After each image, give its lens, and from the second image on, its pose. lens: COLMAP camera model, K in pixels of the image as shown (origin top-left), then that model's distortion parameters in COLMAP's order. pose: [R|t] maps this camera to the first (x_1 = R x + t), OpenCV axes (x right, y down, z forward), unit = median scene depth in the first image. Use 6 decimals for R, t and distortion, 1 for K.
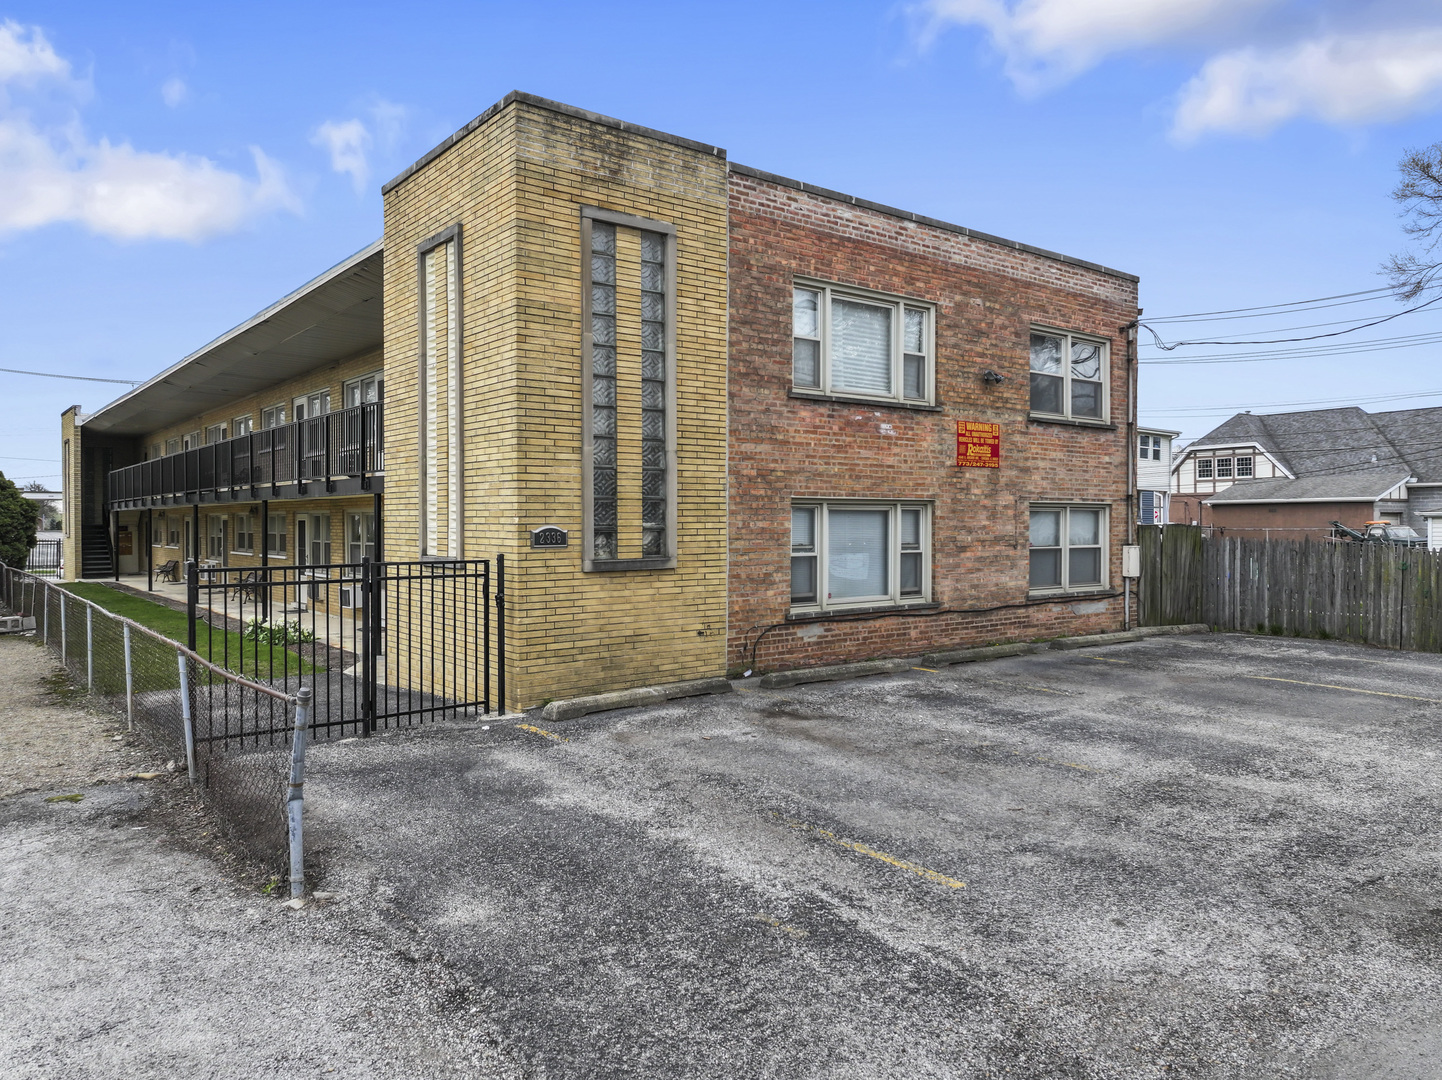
lens RADIAL K [[1020.2, 0, 720.0], [0, 1020.2, 529.8], [0, 0, 1]] dist [0.044391, 0.000465]
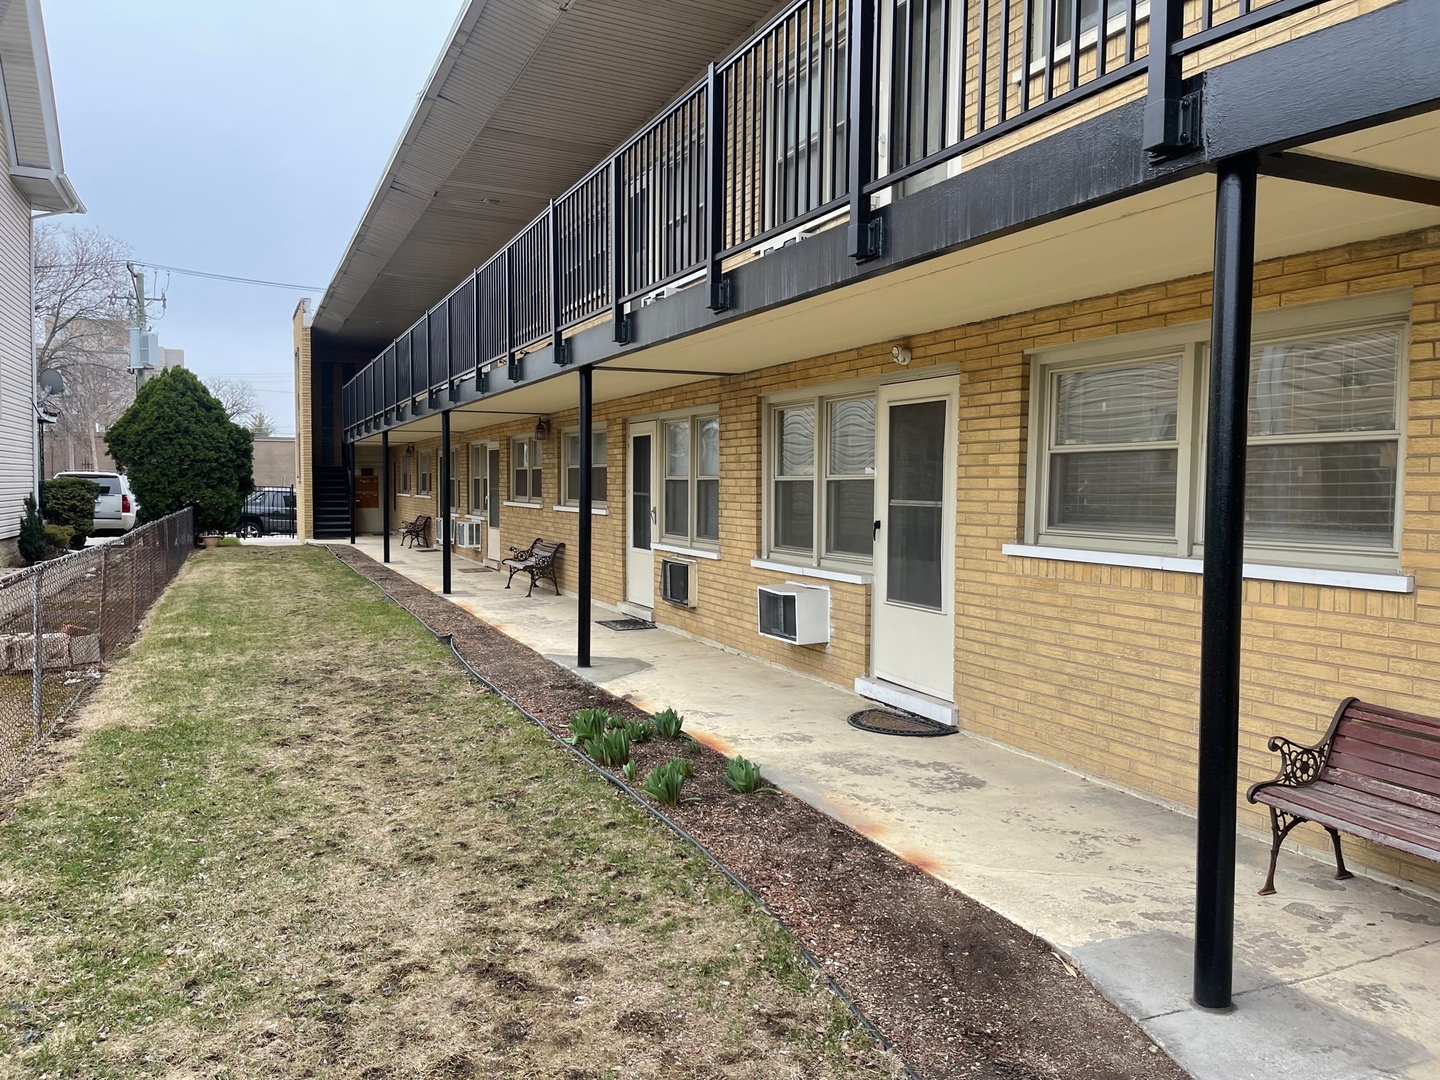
lens RADIAL K [[1080.7, 0, 723.1], [0, 1080.7, 547.8], [0, 0, 1]] dist [0.067143, -0.087881]
pose [[0.973024, 0.024722, -0.229376, -0.175632], [-0.013650, 0.998669, 0.049732, 0.012613], [0.230300, -0.045260, 0.972066, 0.355641]]
